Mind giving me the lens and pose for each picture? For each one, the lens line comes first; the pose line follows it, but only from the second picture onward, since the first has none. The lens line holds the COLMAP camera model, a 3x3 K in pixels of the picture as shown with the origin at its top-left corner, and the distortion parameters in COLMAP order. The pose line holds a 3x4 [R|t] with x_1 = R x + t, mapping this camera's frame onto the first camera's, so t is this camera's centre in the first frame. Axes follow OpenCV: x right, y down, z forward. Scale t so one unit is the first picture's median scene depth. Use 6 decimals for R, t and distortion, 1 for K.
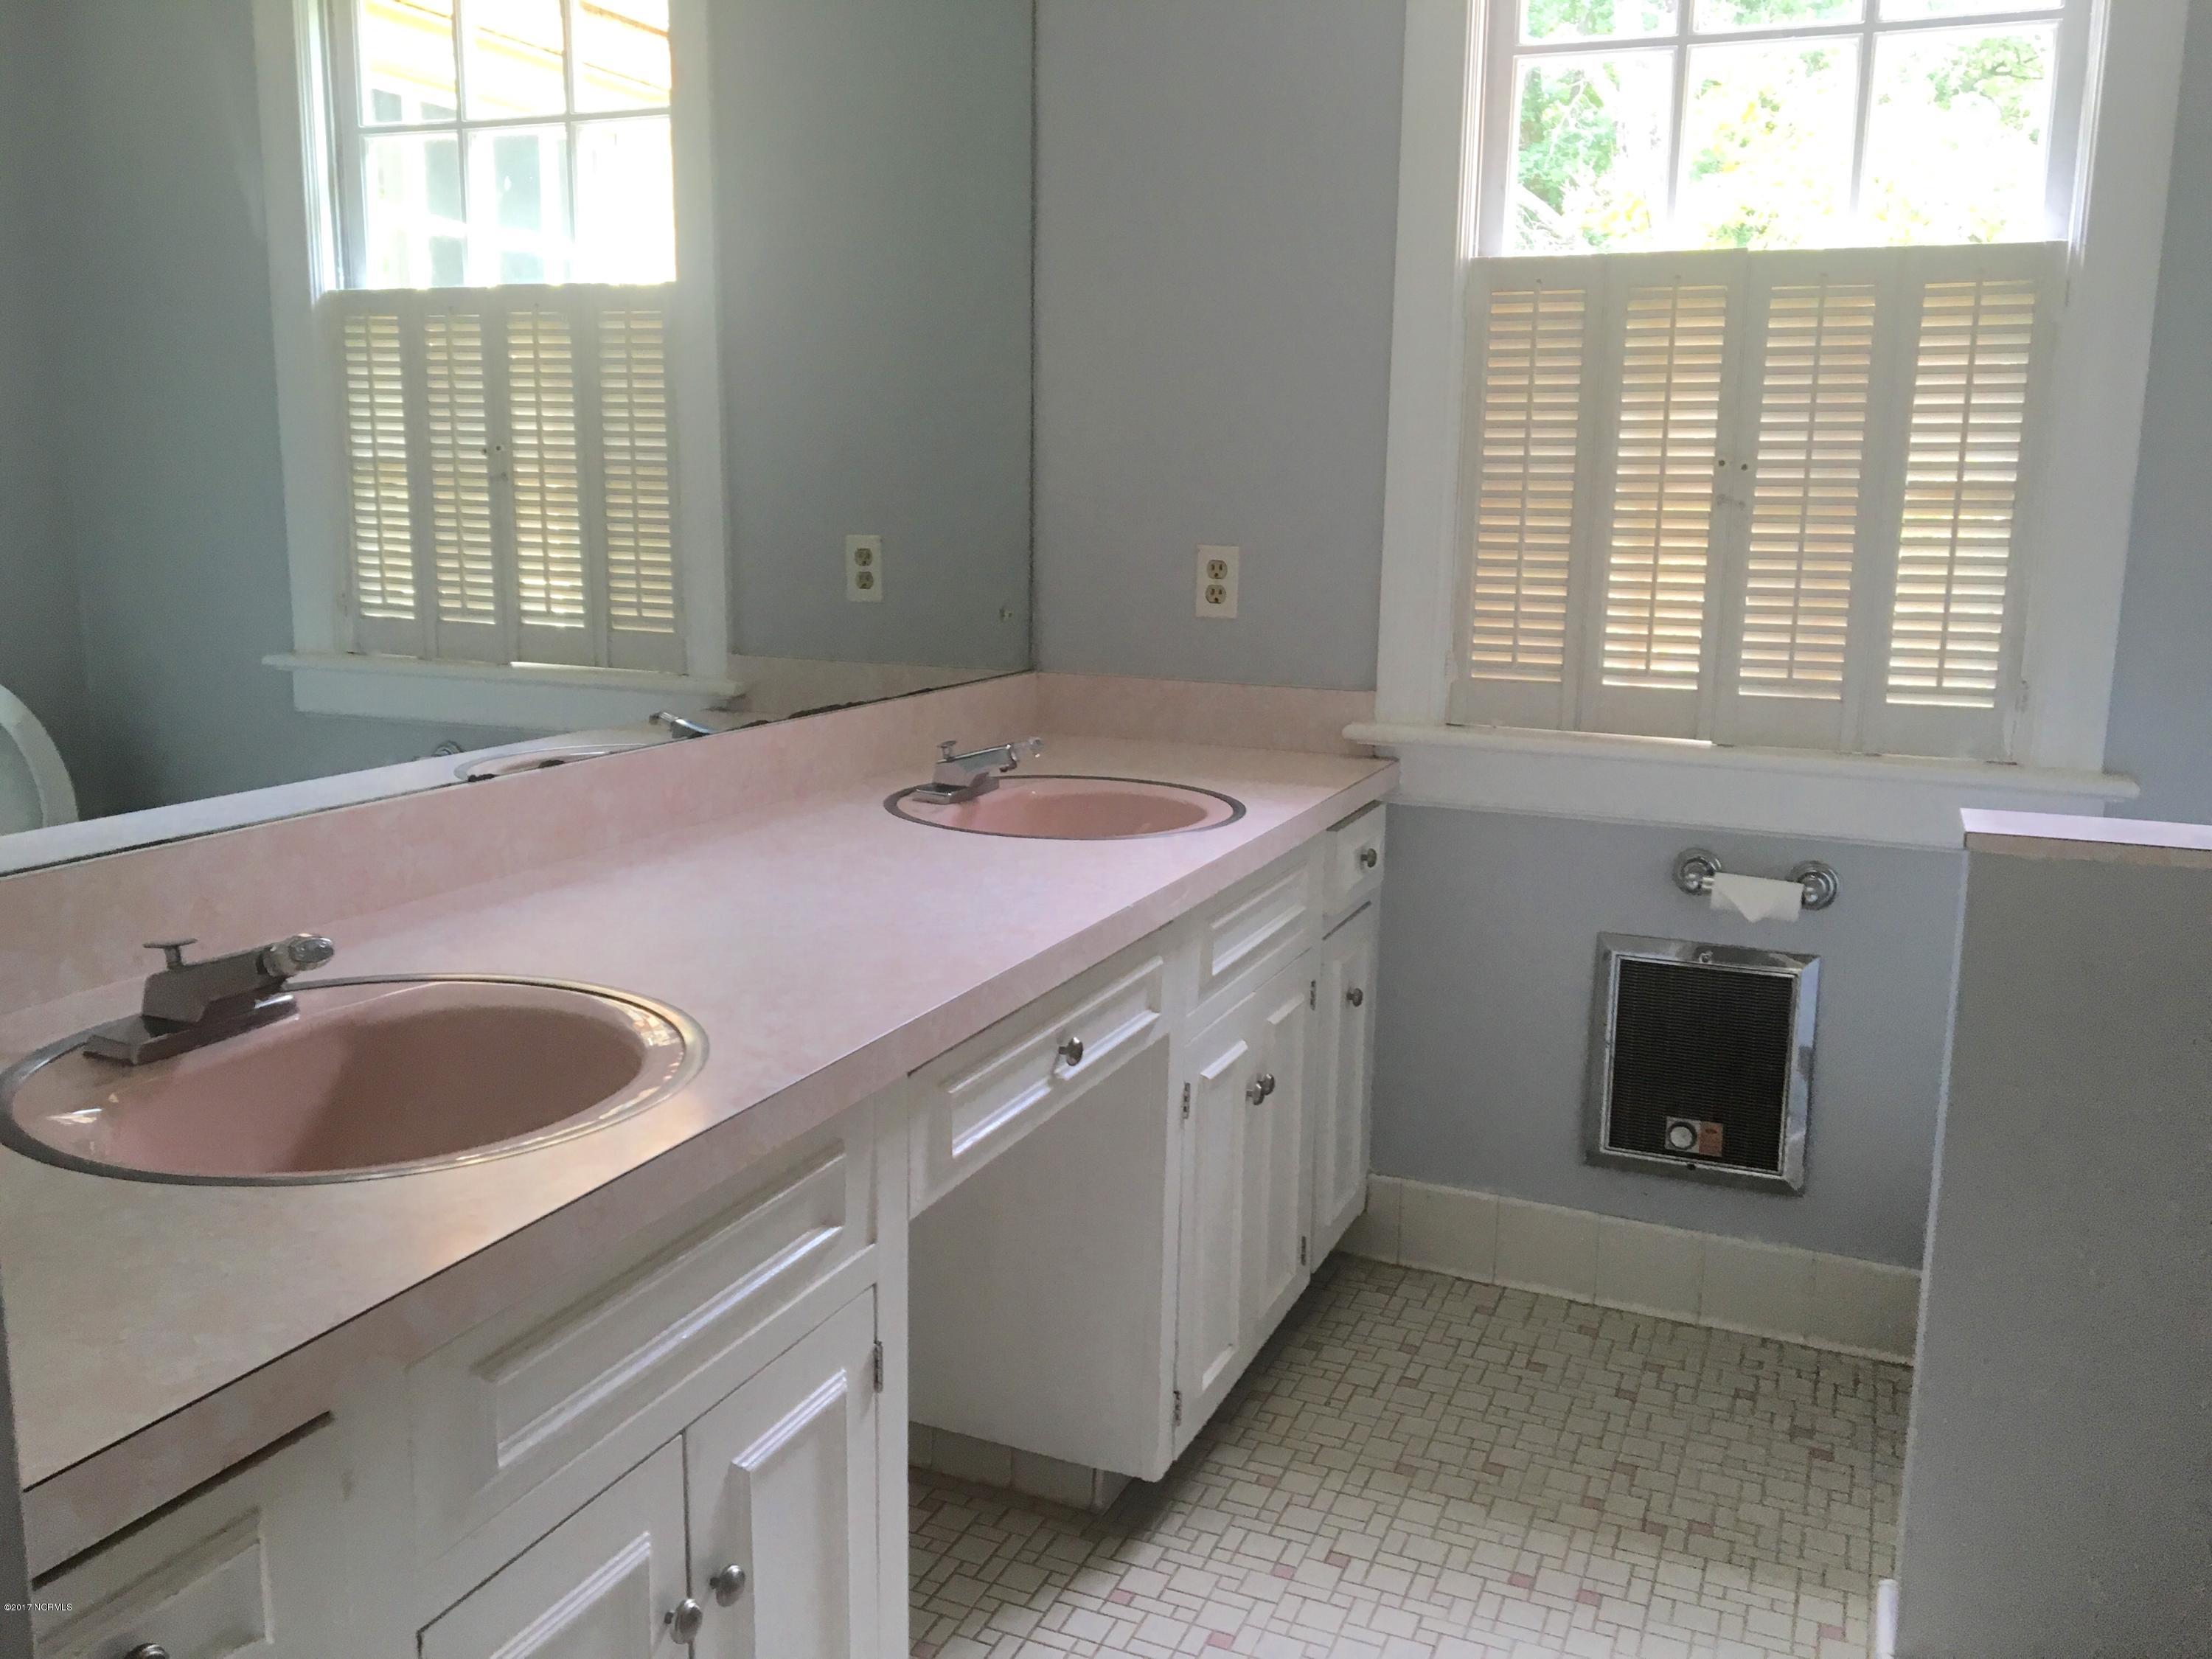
lens RADIAL K [[1872.6, 0, 1104.7], [0, 1872.6, 816.2], [0, 0, 1]] dist [0.082877, -0.122949]
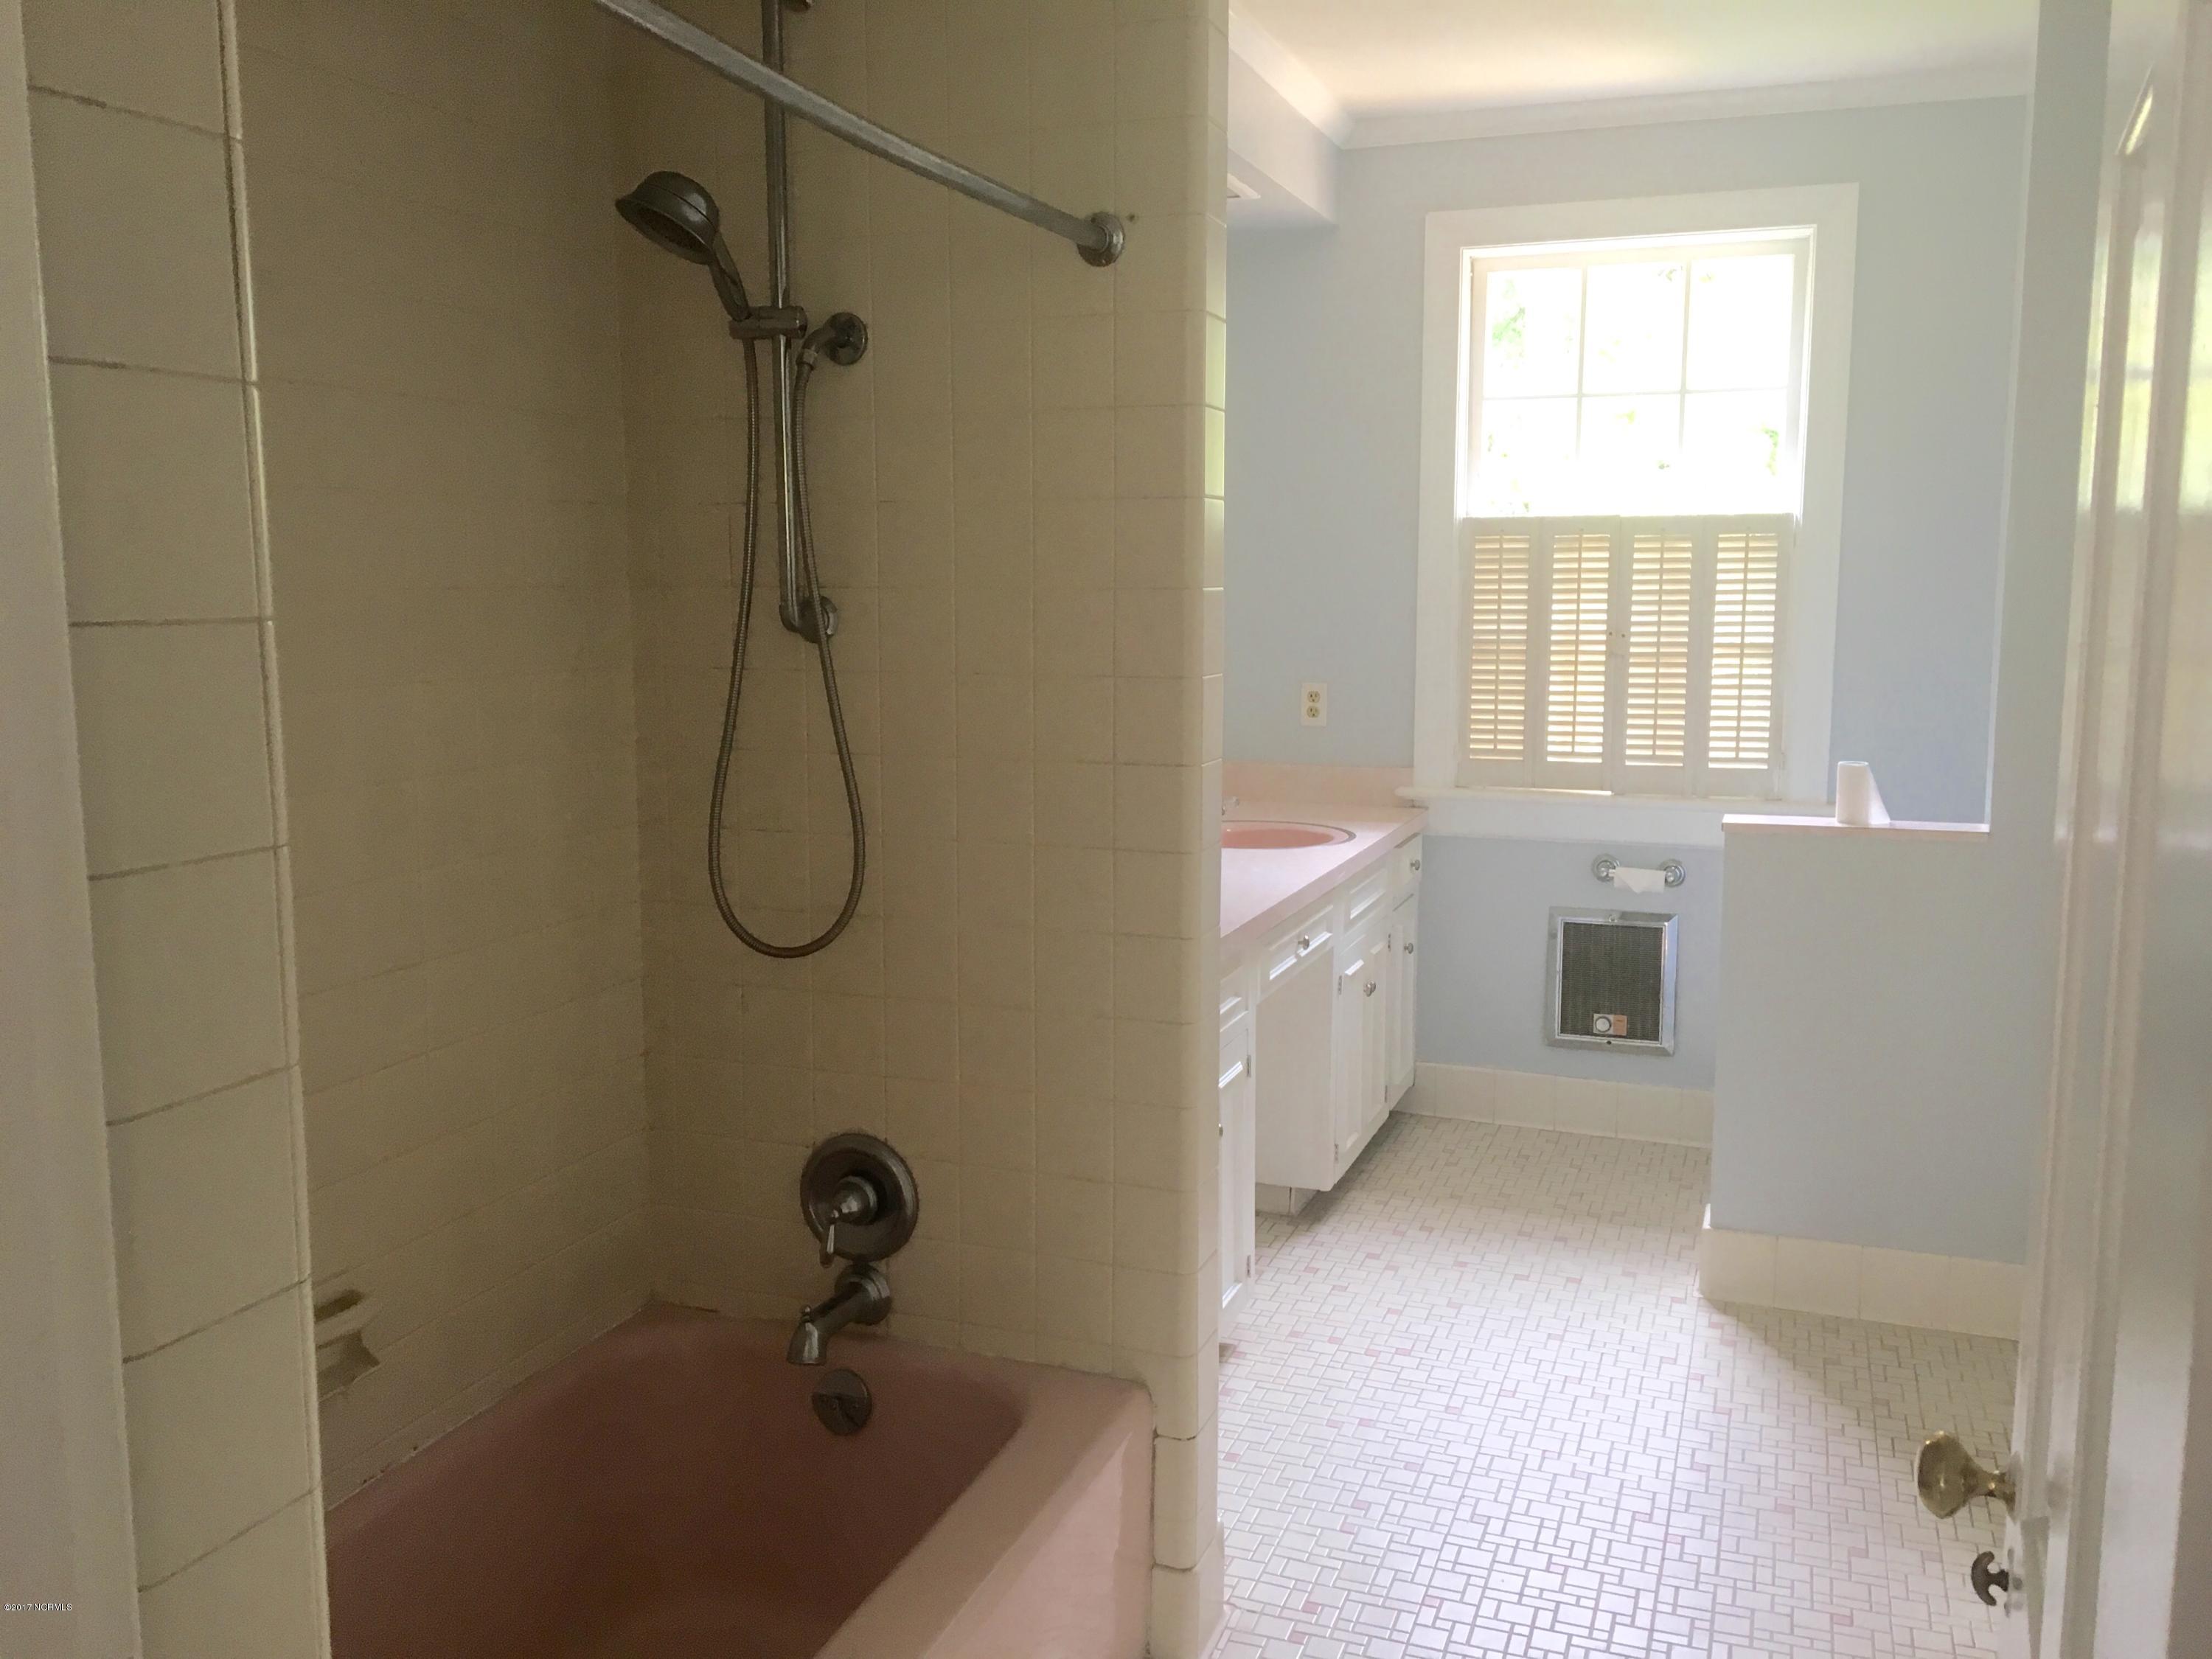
lens RADIAL K [[1872.6, 0, 1086.8], [0, 1872.6, 839.6], [0, 0, 1]] dist [0.082877, -0.122949]
pose [[0.999251, -0.026050, 0.028603, -0.215058], [0.027075, 0.998982, -0.036069, 0.054864], [-0.027635, 0.036816, 0.998940, -0.728847]]
